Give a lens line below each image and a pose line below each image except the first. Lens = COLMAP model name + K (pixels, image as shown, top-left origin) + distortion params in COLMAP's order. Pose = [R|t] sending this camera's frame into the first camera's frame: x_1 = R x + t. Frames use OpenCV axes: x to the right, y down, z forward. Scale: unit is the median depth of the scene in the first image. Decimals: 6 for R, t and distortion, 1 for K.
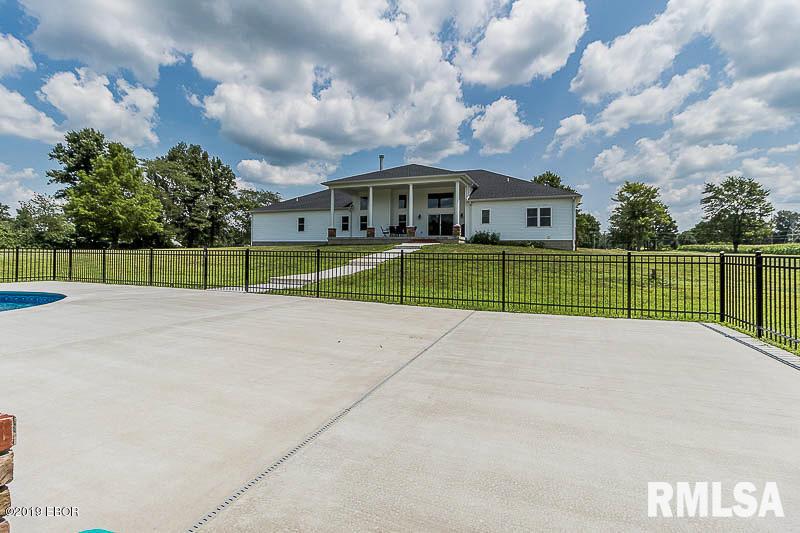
lens RADIAL K [[370.8, 0, 413.3], [0, 370.8, 243.7], [0, 0, 1]] dist [-0.008346, -0.003455]
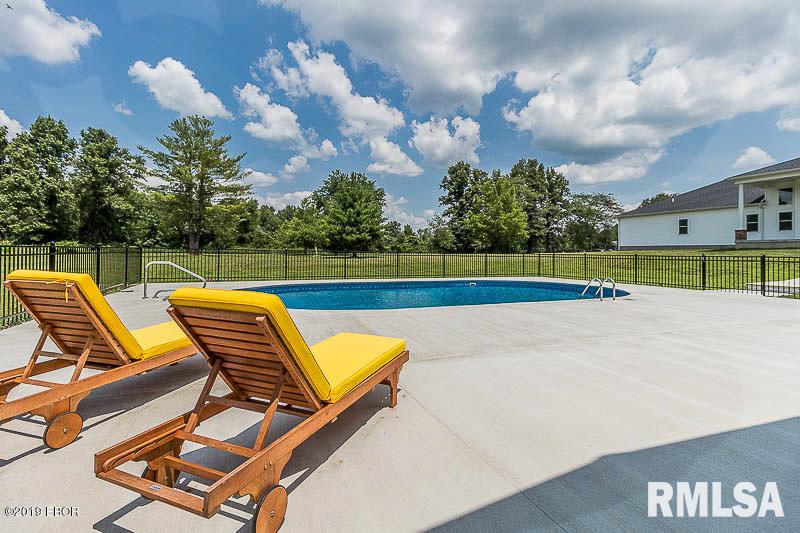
lens RADIAL K [[370.8, 0, 395.3], [0, 370.8, 253.3], [0, 0, 1]] dist [-0.008346, -0.003455]
pose [[0.671392, 0.002261, -0.741099, -0.063659], [0.008751, 0.999901, 0.010978, -0.001551], [0.741051, -0.013855, 0.671306, -0.075927]]
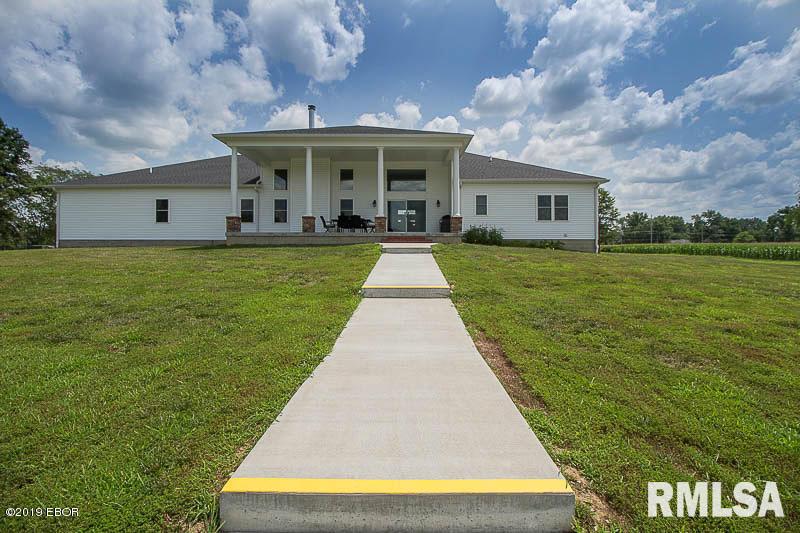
lens RADIAL K [[370.8, 0, 406.3], [0, 370.8, 242.3], [0, 0, 1]] dist [-0.008346, -0.003455]
pose [[0.940043, 0.002536, 0.341046, -0.082073], [-0.001155, 0.999990, -0.004251, -0.000035], [-0.341054, 0.003603, 0.940037, 0.189596]]
